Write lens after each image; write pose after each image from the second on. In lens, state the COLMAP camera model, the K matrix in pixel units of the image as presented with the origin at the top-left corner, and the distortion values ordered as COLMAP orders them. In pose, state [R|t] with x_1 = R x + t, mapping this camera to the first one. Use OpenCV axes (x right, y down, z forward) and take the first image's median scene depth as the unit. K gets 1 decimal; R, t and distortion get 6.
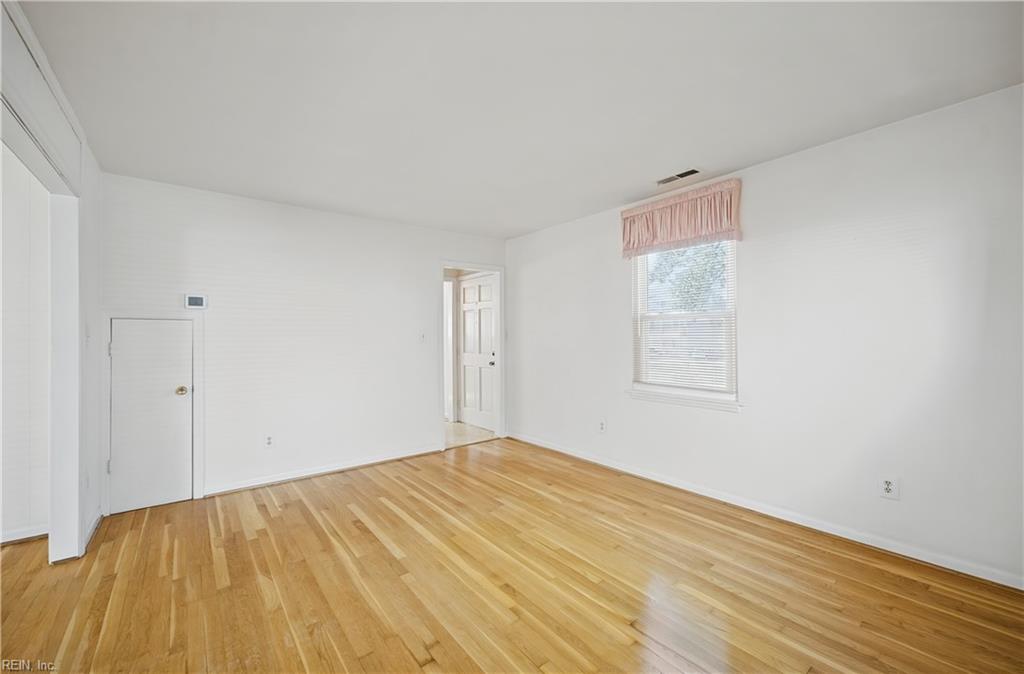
lens RADIAL K [[405.7, 0, 515.3], [0, 405.7, 336.4], [0, 0, 1]] dist [-0.002677, 0.000450]
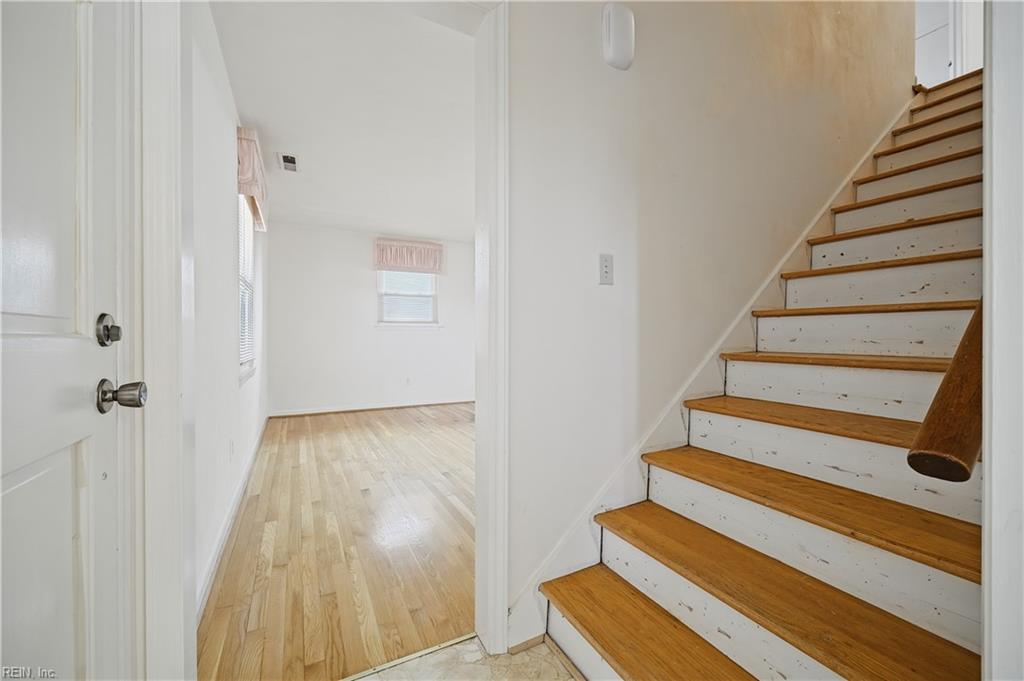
lens RADIAL K [[405.7, 0, 509.4], [0, 405.7, 339.4], [0, 0, 1]] dist [-0.002677, 0.000450]
pose [[-0.980603, 0.005678, 0.195923, -0.461831], [0.006852, 0.999962, 0.005317, 0.096186], [-0.195886, 0.006556, -0.980605, 2.311122]]
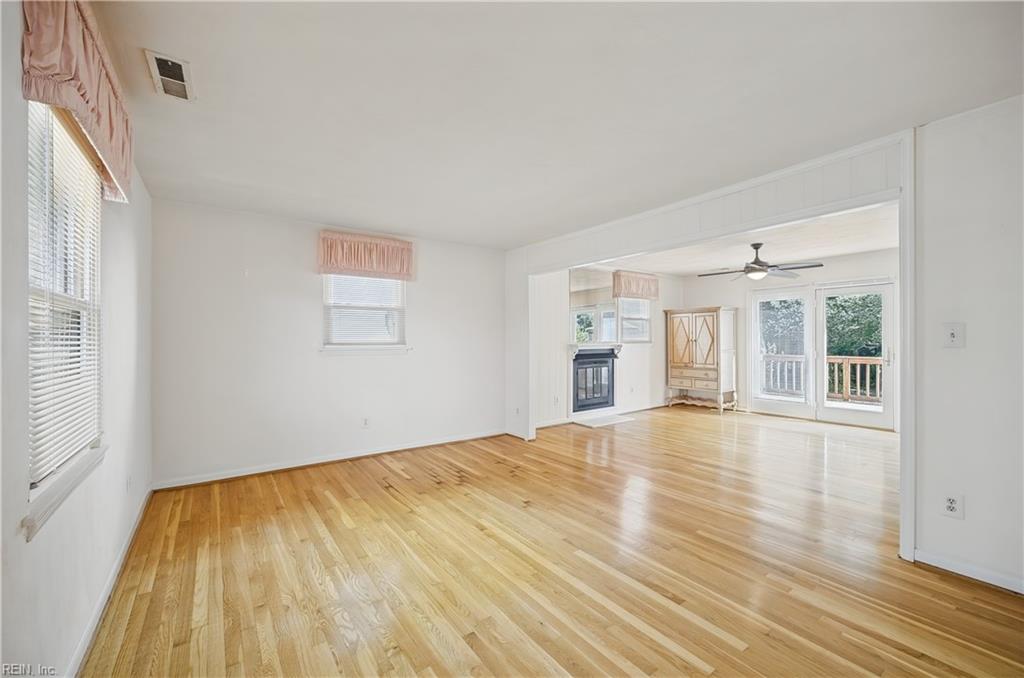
lens RADIAL K [[405.7, 0, 510.0], [0, 405.7, 340.6], [0, 0, 1]] dist [-0.002677, 0.000450]
pose [[-0.998738, 0.008196, 0.049555, -0.147006], [0.008160, 0.999966, -0.000943, 0.000447], [-0.049561, -0.000537, -0.998771, 1.858218]]
